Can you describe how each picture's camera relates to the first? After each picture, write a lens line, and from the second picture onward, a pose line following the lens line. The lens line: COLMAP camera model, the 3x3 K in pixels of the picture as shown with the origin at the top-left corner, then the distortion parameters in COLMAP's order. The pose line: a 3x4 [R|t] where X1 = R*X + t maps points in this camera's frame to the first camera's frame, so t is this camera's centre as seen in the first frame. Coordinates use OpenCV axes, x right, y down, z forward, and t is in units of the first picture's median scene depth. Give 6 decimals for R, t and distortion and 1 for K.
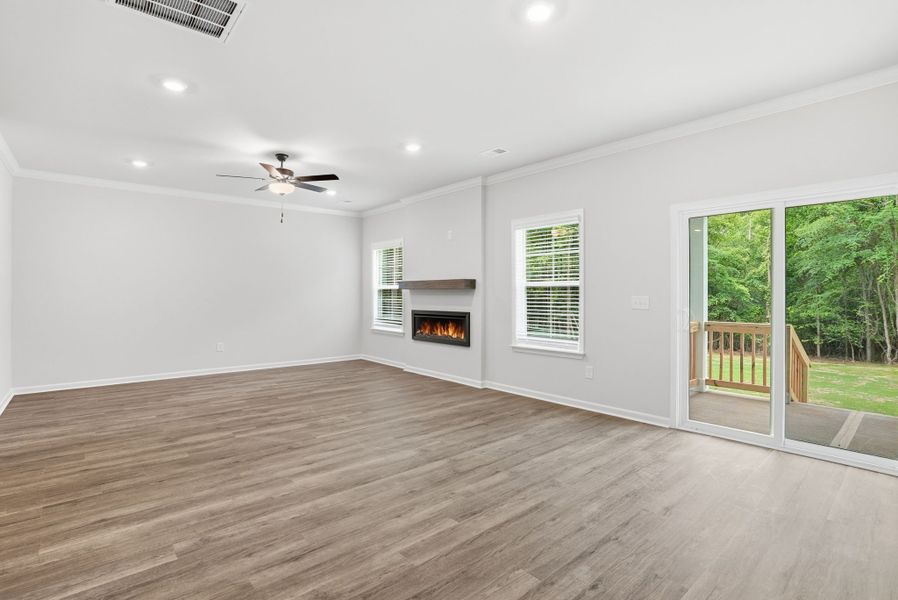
lens RADIAL K [[432.9, 0, 450.8], [0, 432.9, 291.7], [0, 0, 1]] dist [-0.071330, 0.026609]
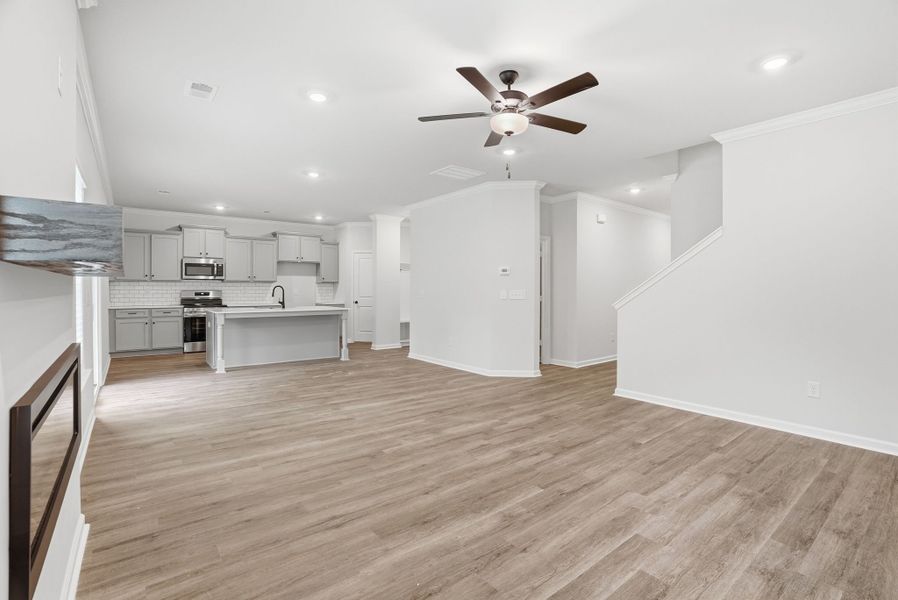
lens RADIAL K [[419.6, 0, 449.1], [0, 419.6, 291.8], [0, 0, 1]] dist [-0.068154, 0.025766]
pose [[-0.998635, -0.004140, 0.052067, -0.414130], [-0.003996, 0.999988, 0.002879, 0.006981], [-0.052078, 0.002667, -0.998639, 1.981306]]
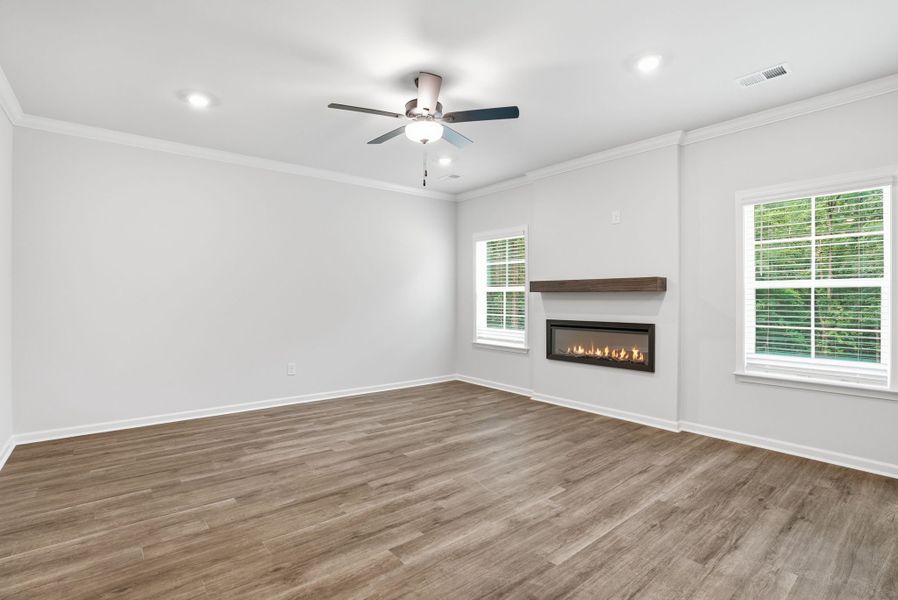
lens RADIAL K [[430.8, 0, 449.9], [0, 430.8, 297.2], [0, 0, 1]] dist [-0.072913, 0.028903]
pose [[0.999484, 0.001309, -0.032083, -0.411105], [-0.001187, 0.999992, 0.003845, 0.001949], [0.032088, -0.003805, 0.999478, 0.444162]]
